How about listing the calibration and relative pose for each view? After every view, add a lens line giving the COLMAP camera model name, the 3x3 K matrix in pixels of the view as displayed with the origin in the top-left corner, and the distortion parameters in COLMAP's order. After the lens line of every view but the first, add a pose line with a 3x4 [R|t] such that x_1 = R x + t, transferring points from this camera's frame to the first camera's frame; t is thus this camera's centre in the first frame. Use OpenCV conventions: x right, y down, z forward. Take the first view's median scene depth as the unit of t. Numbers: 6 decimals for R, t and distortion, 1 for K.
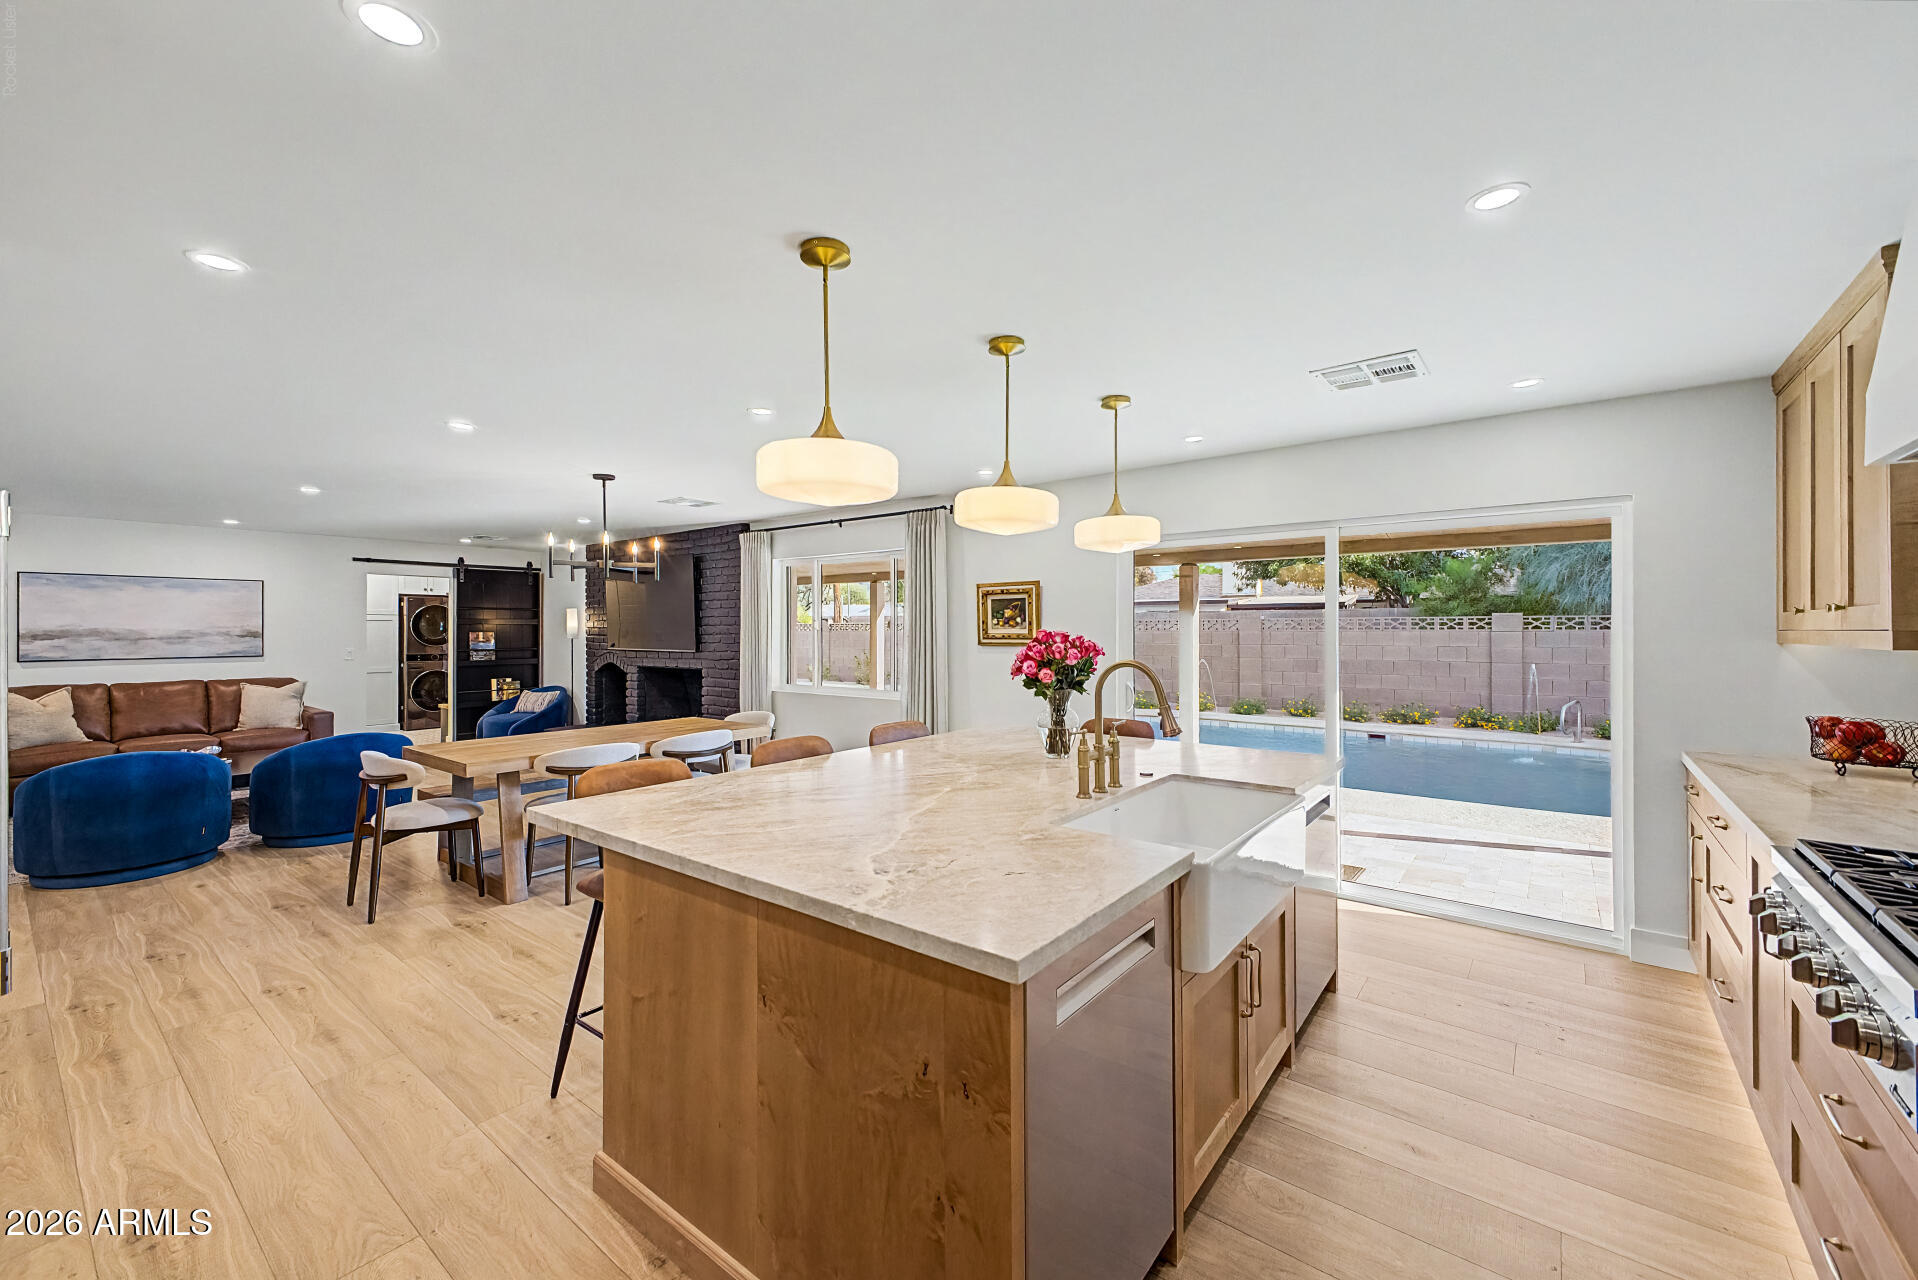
lens RADIAL K [[758.7, 0, 964.3], [0, 758.7, 625.8], [0, 0, 1]] dist [0.013487, -0.002117]
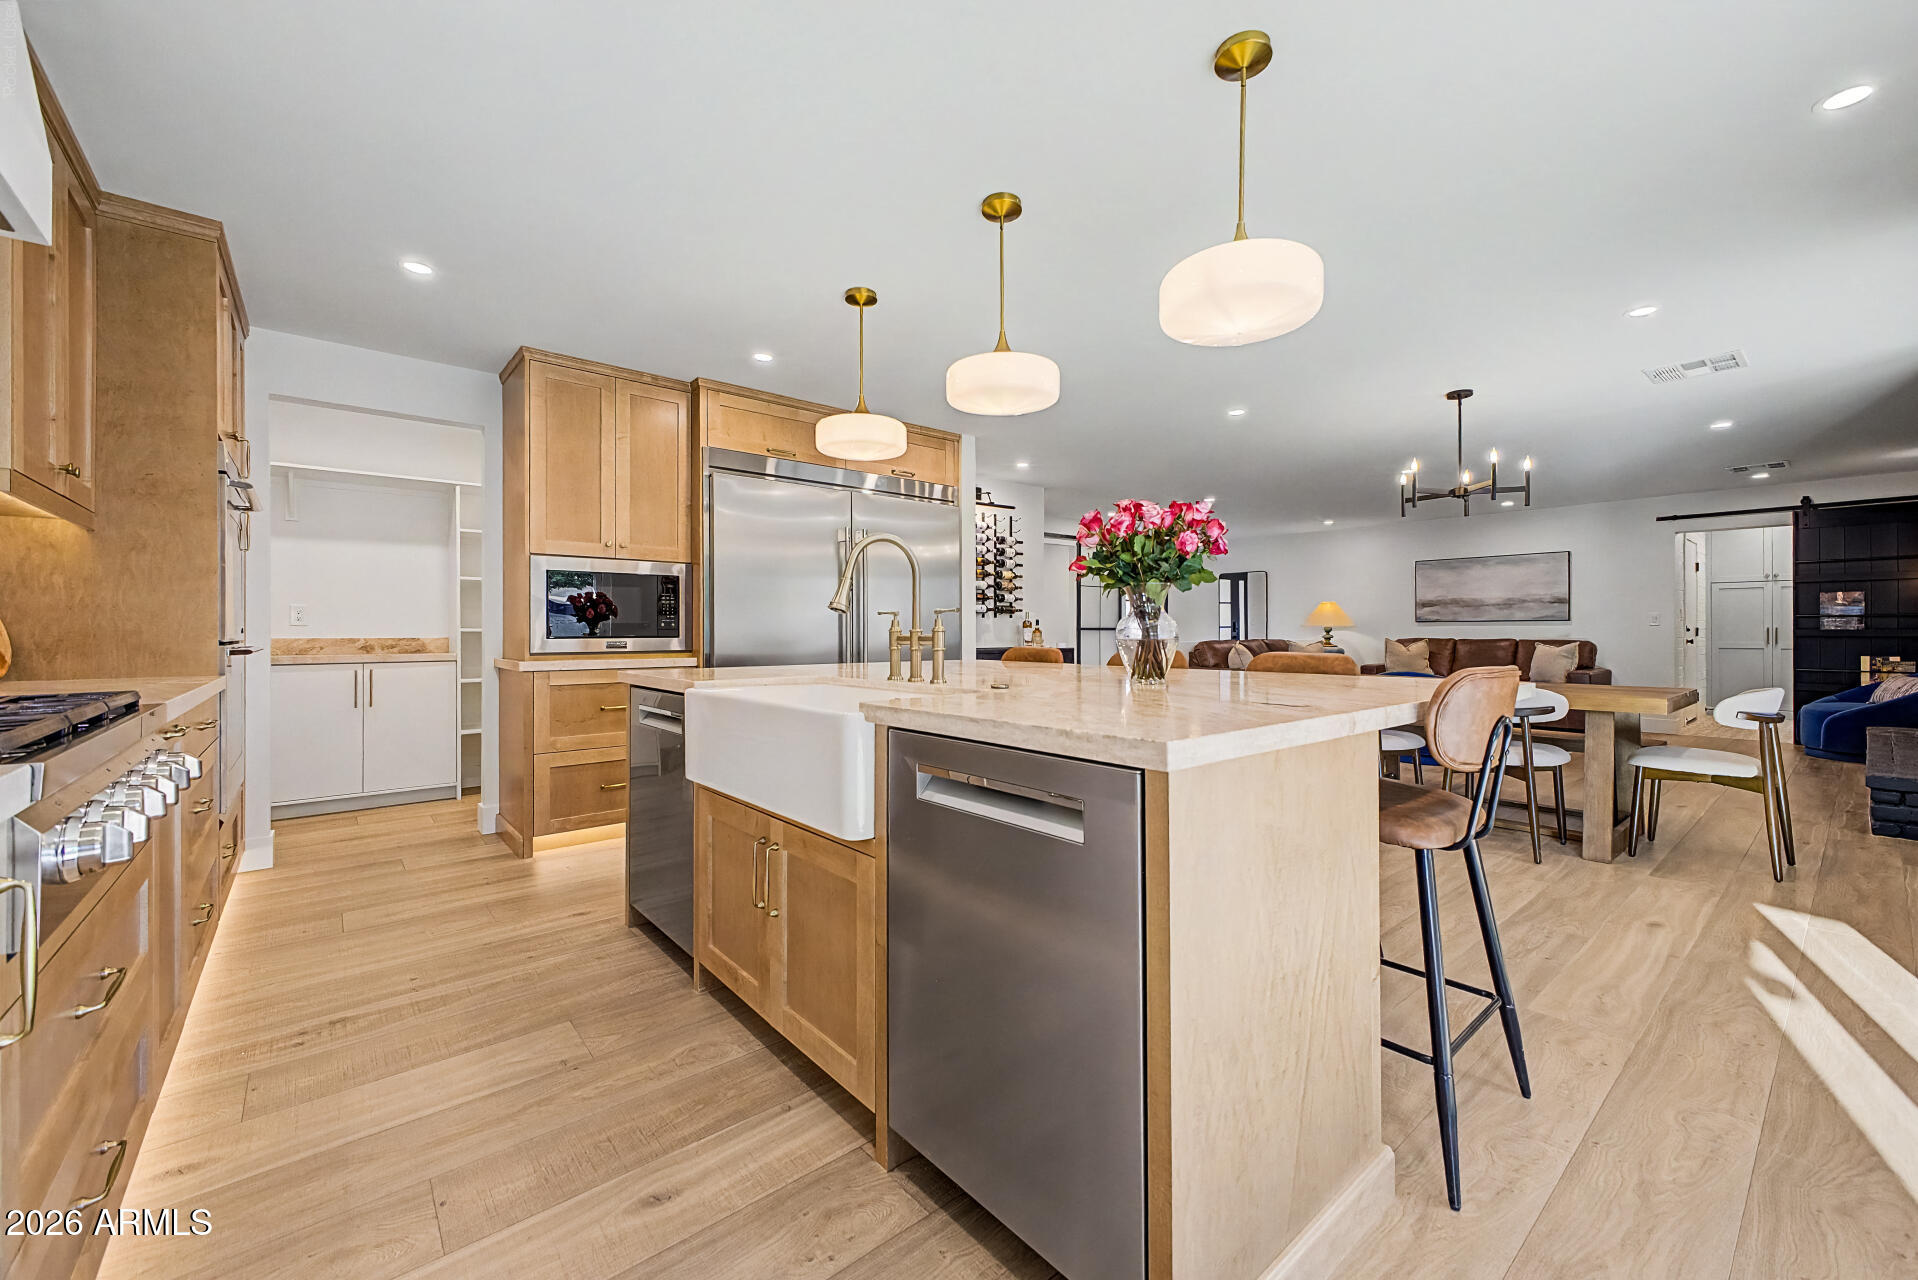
lens RADIAL K [[758.7, 0, 972.9], [0, 758.7, 636.2], [0, 0, 1]] dist [0.013487, -0.002117]
pose [[-0.202192, 0.008521, -0.979309, 0.383377], [0.005511, 0.999956, 0.007563, 0.057912], [0.979330, -0.003868, -0.202230, 0.456760]]
